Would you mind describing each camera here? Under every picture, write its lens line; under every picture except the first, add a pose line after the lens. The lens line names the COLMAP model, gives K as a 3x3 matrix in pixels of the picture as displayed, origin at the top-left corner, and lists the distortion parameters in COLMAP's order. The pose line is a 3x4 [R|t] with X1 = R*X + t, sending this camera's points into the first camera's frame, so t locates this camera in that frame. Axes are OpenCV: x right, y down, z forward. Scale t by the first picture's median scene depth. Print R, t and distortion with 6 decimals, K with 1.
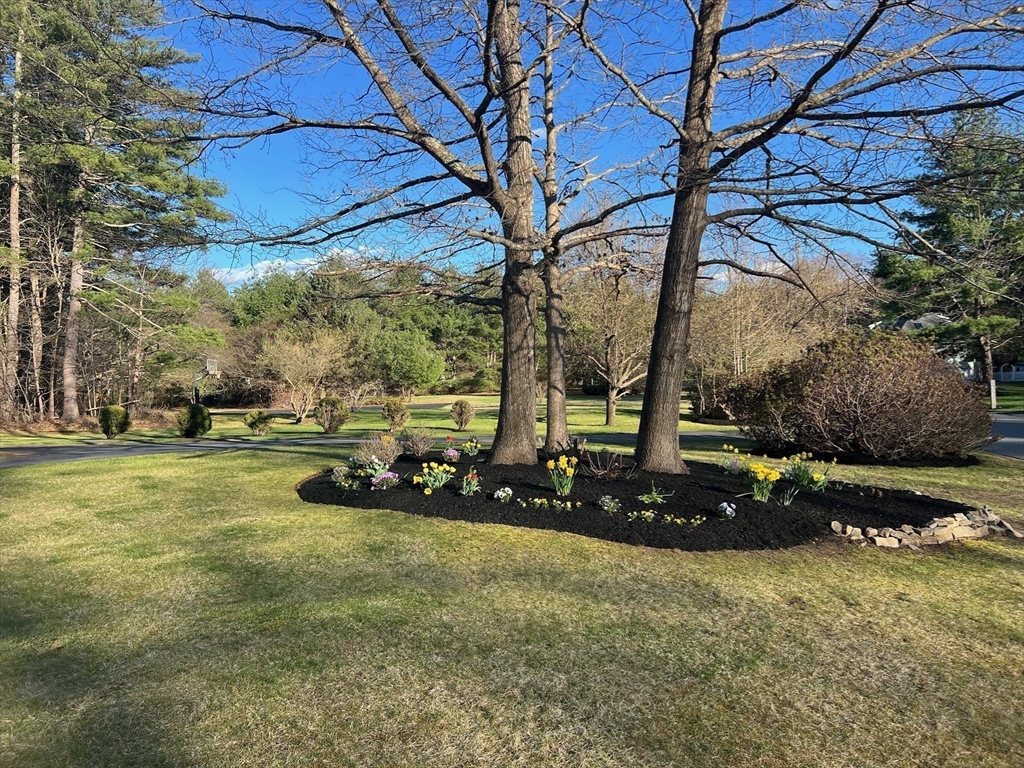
lens RADIAL K [[745.6, 0, 512.0], [0, 745.6, 384.0], [0, 0, 1]] dist [0.064211, -0.000258]
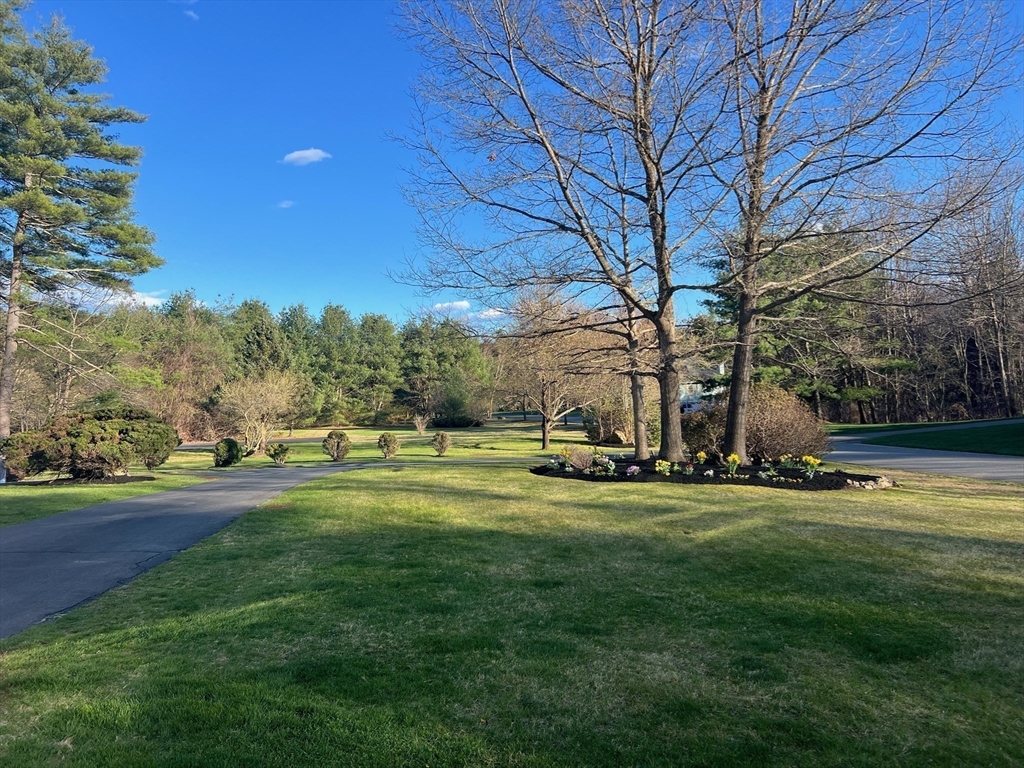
lens RADIAL K [[745.6, 0, 512.0], [0, 745.6, 384.0], [0, 0, 1]] dist [0.064211, -0.000258]
pose [[0.951284, 0.004812, 0.308279, -0.342380], [0.008746, 0.999055, -0.042583, -0.004531], [-0.308192, 0.043205, 0.950343, -0.236867]]
